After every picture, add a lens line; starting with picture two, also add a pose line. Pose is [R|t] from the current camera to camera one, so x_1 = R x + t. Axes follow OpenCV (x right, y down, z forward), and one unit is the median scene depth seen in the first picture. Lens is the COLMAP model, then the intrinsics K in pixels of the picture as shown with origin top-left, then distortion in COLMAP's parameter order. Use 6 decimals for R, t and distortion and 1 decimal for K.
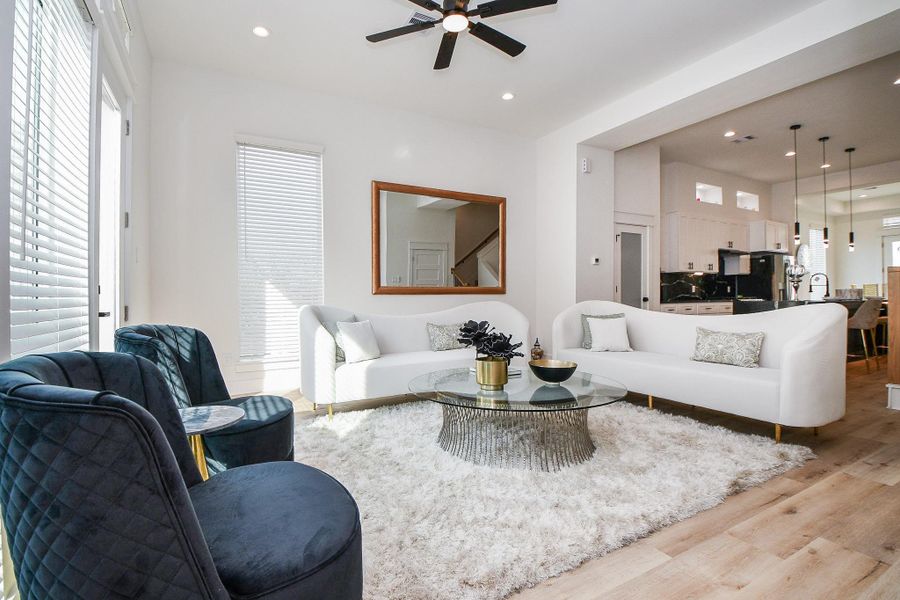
lens RADIAL K [[419.7, 0, 439.7], [0, 419.7, 300.4], [0, 0, 1]] dist [-0.001780, -0.000336]
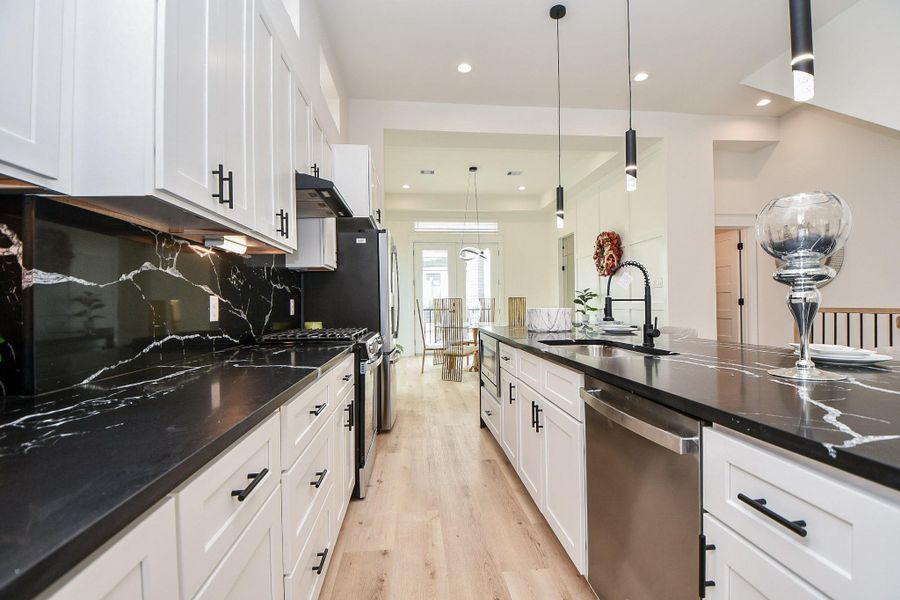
lens RADIAL K [[402.6, 0, 447.5], [0, 402.6, 302.6], [0, 0, 1]] dist [-0.014138, -0.000083]
pose [[0.401177, 0.010751, 0.915937, 0.513660], [0.010705, 0.999808, -0.016424, -0.027900], [-0.915938, 0.016394, 0.400985, 0.915144]]
